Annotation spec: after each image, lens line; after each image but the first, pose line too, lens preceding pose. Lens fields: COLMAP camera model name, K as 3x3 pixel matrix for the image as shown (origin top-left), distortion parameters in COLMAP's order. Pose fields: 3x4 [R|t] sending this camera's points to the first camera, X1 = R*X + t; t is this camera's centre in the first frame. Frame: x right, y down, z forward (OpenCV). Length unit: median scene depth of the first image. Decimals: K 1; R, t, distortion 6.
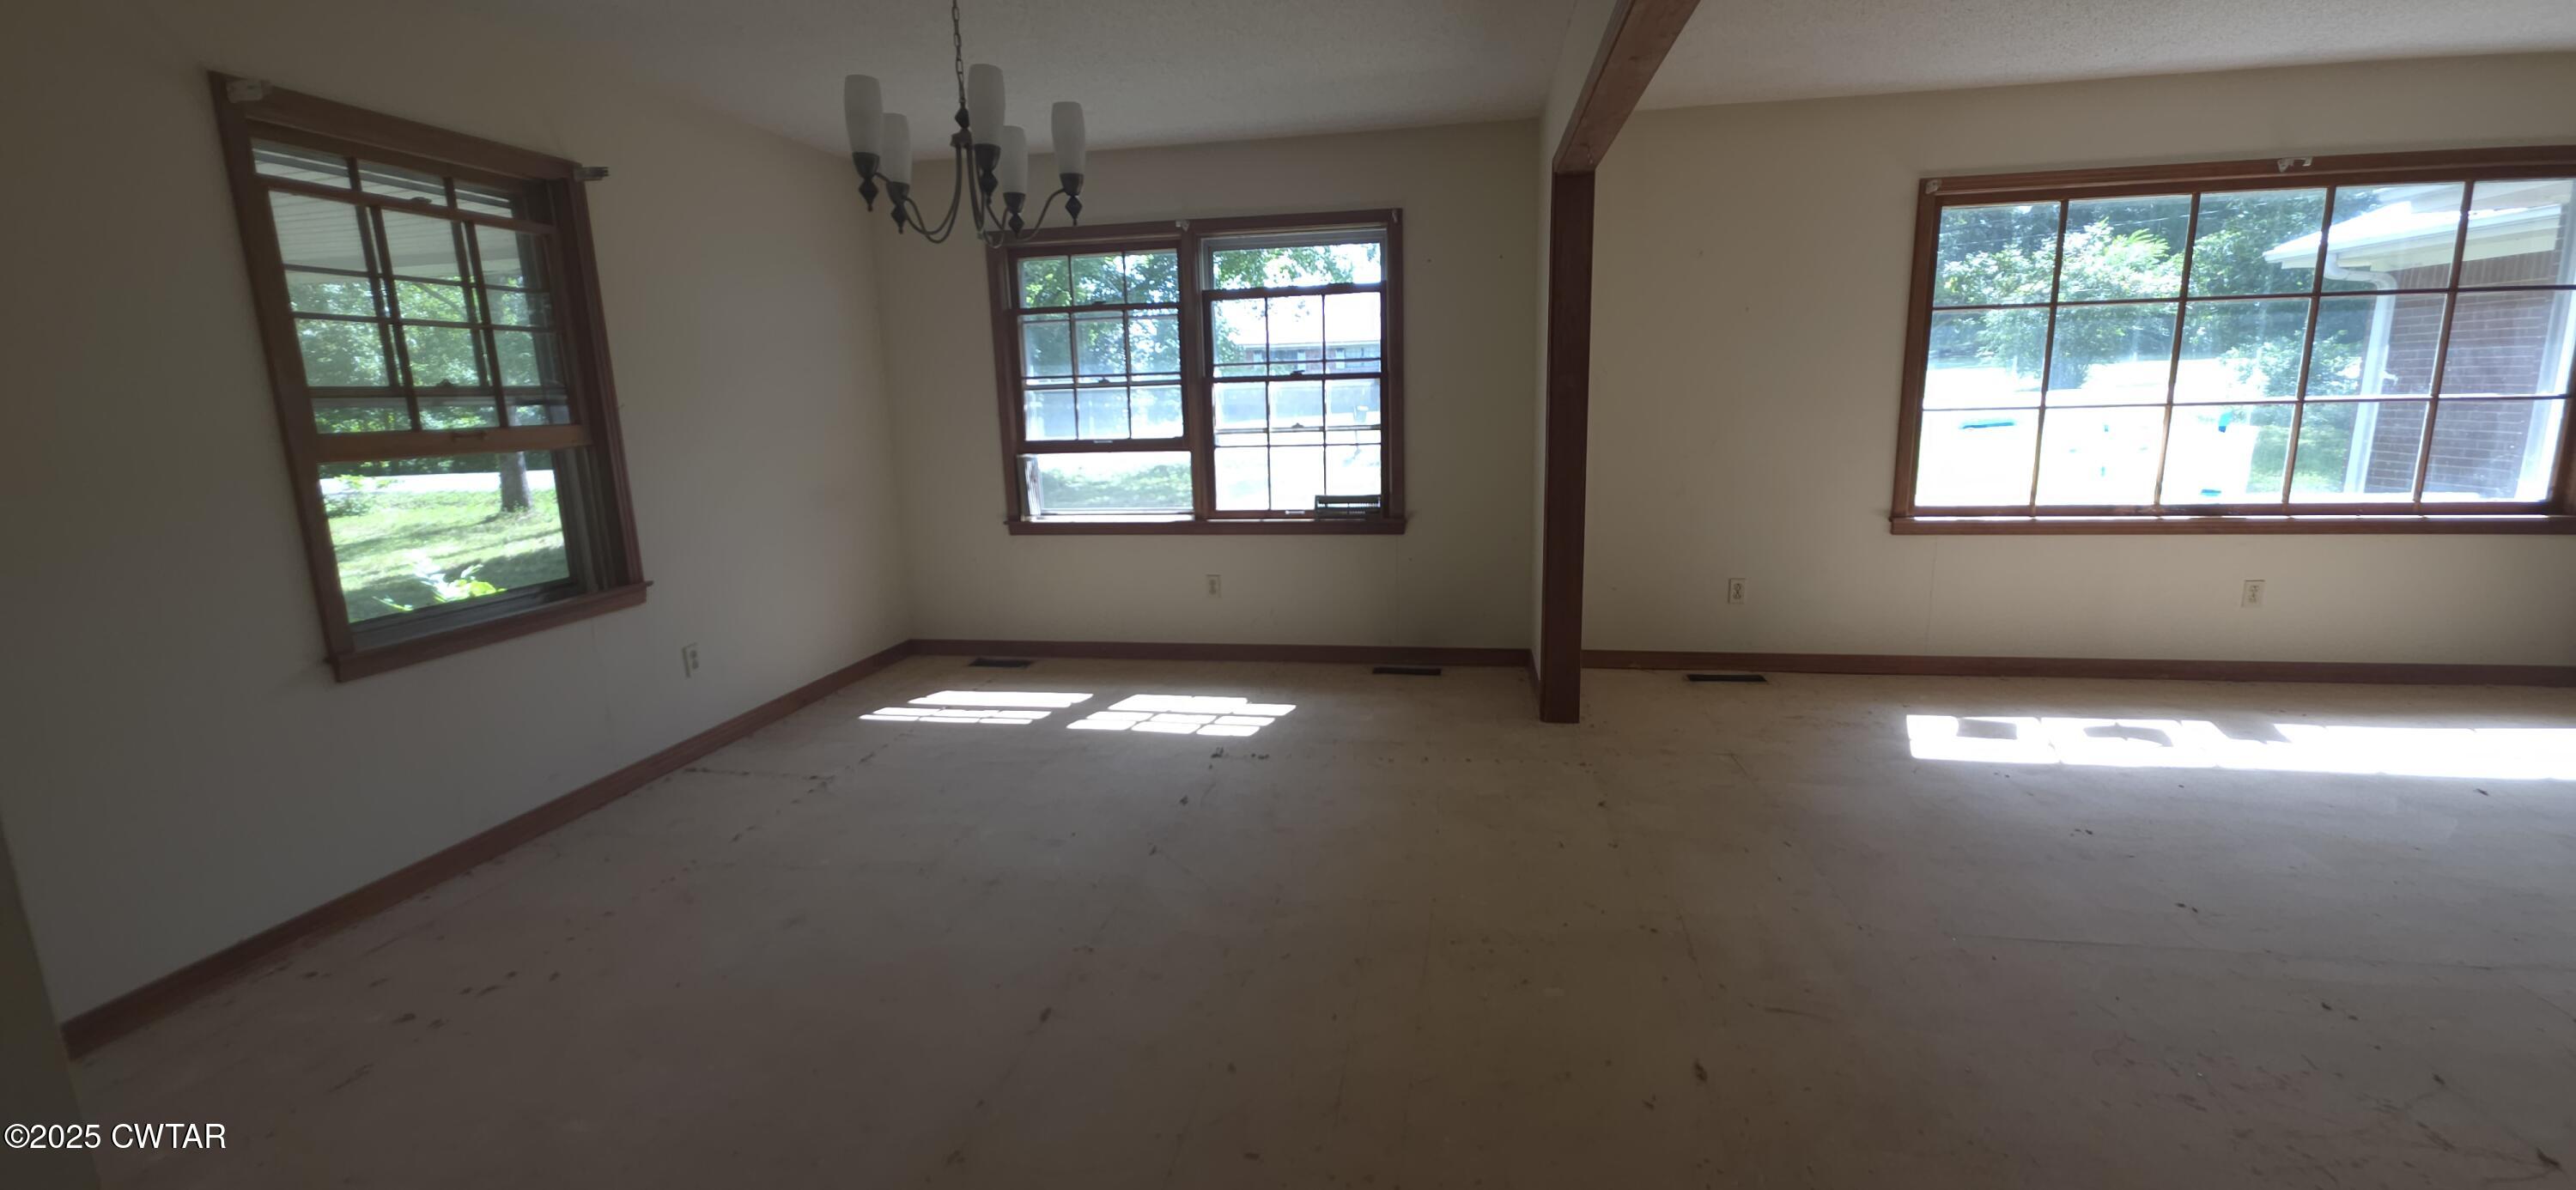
lens RADIAL K [[1018.7, 0, 1280.4], [0, 1018.7, 585.1], [0, 0, 1]] dist [-0.001418, -0.000070]
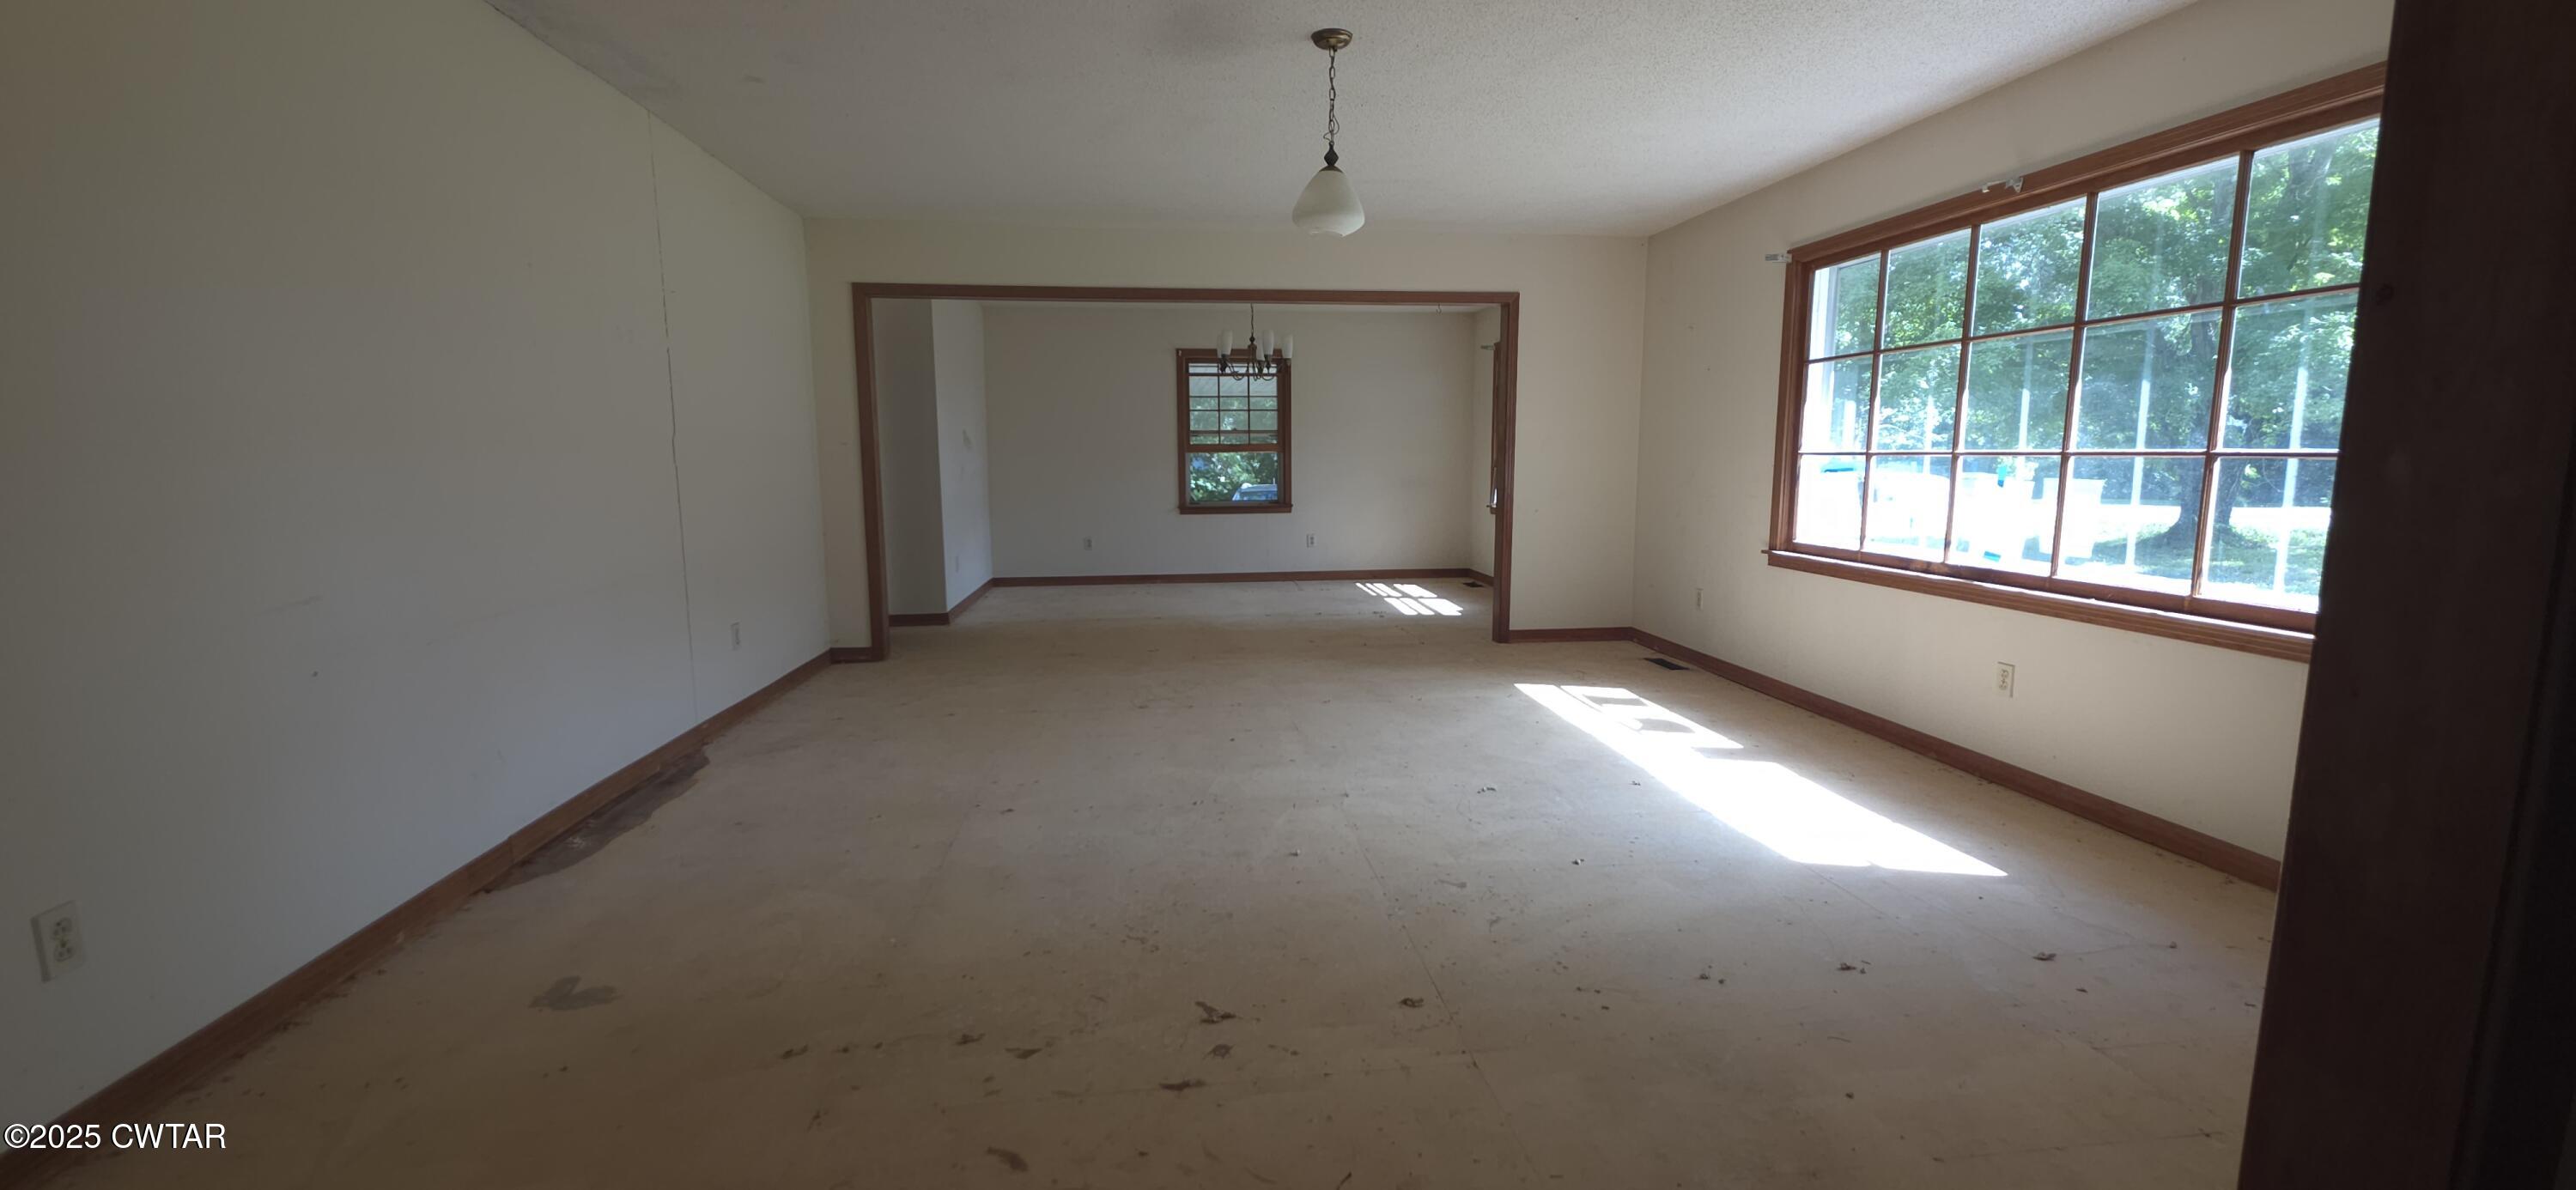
lens RADIAL K [[1018.7, 0, 1285.3], [0, 1018.7, 591.8], [0, 0, 1]] dist [-0.001418, -0.000070]
pose [[0.294715, 0.153471, -0.943180, 1.563137], [-0.177149, 0.978685, 0.103895, -0.044847], [0.939021, 0.136464, 0.315621, 0.164939]]
